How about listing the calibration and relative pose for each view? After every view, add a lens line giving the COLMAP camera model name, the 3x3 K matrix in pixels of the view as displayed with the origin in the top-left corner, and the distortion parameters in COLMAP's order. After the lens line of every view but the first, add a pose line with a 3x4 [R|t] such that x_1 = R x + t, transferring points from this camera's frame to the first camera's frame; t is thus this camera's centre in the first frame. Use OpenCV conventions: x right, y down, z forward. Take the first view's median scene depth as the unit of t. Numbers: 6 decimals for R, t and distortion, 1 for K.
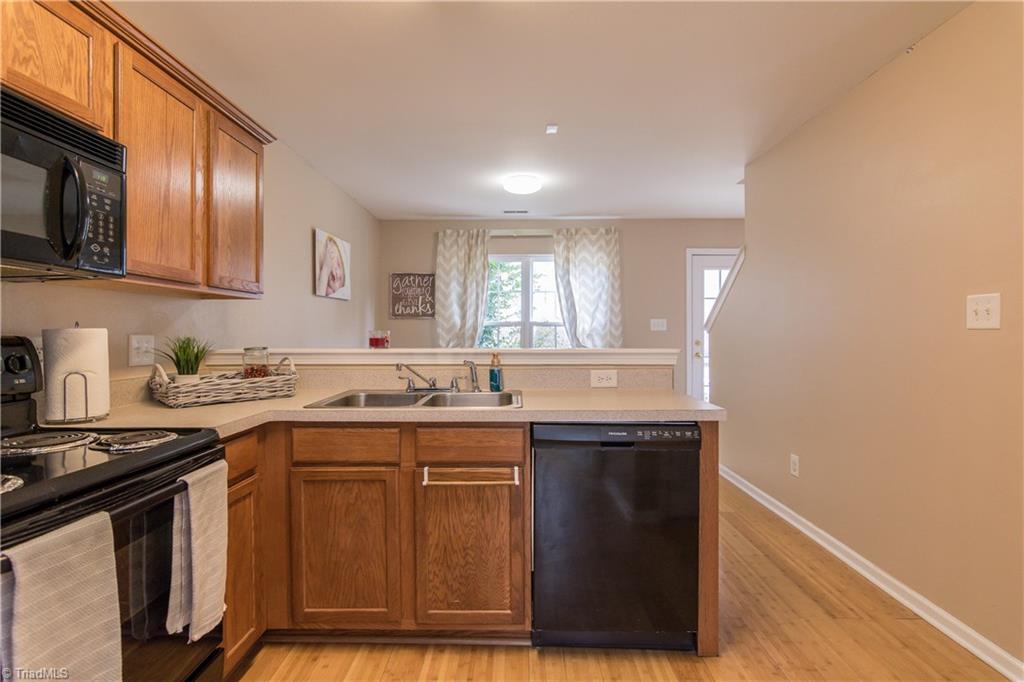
lens RADIAL K [[495.4, 0, 508.9], [0, 495.4, 339.9], [0, 0, 1]] dist [0.002787, 0.000152]
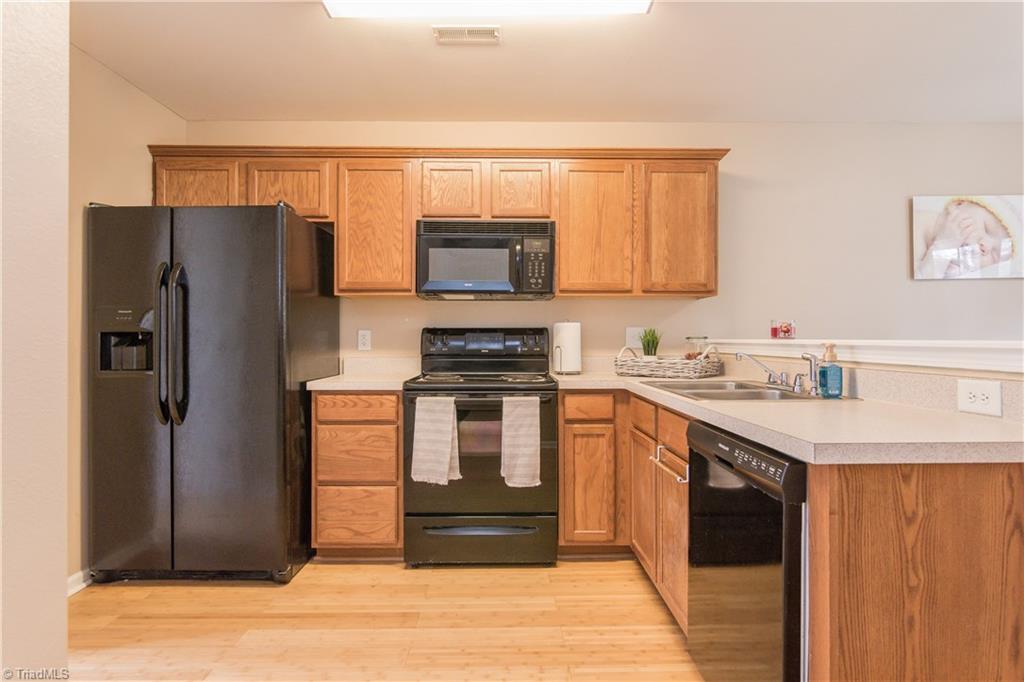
lens RADIAL K [[553.6, 0, 511.7], [0, 553.6, 337.9], [0, 0, 1]] dist [0.000569, -0.000137]
pose [[0.036799, 0.000683, -0.999322, 0.348580], [-0.014649, 0.999893, 0.000144, 0.010454], [0.999215, 0.014634, 0.036806, 0.219168]]
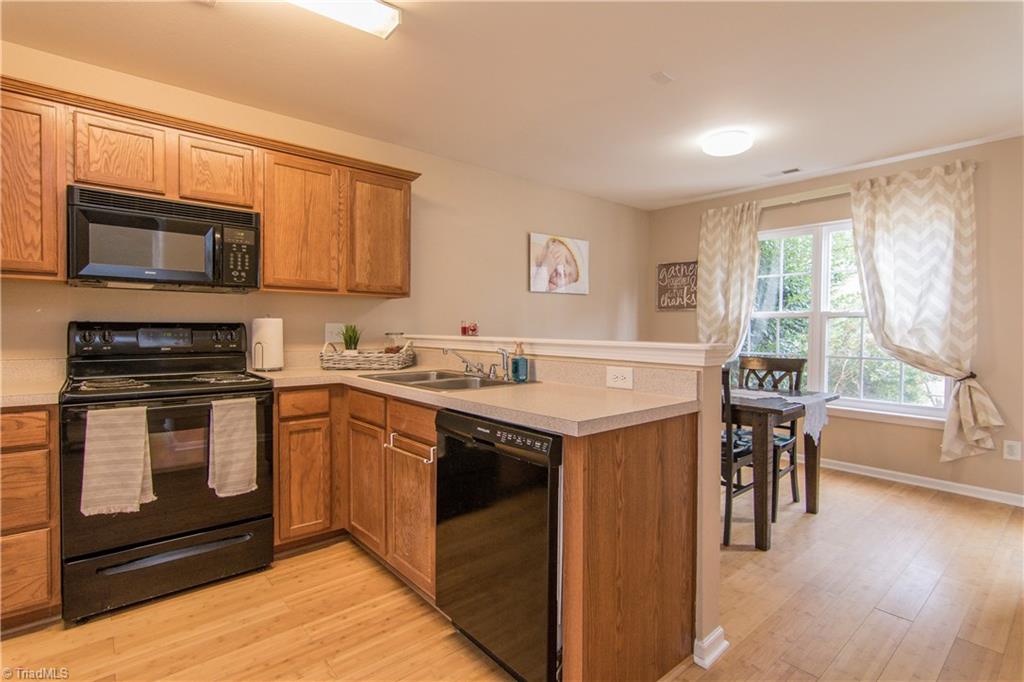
lens RADIAL K [[495.4, 0, 508.6], [0, 495.4, 337.6], [0, 0, 1]] dist [0.002787, 0.000152]
pose [[0.658316, 0.022080, -0.752418, 0.314517], [-0.018857, 0.999740, 0.012840, 0.002087], [0.752506, 0.005735, 0.658561, 0.145443]]
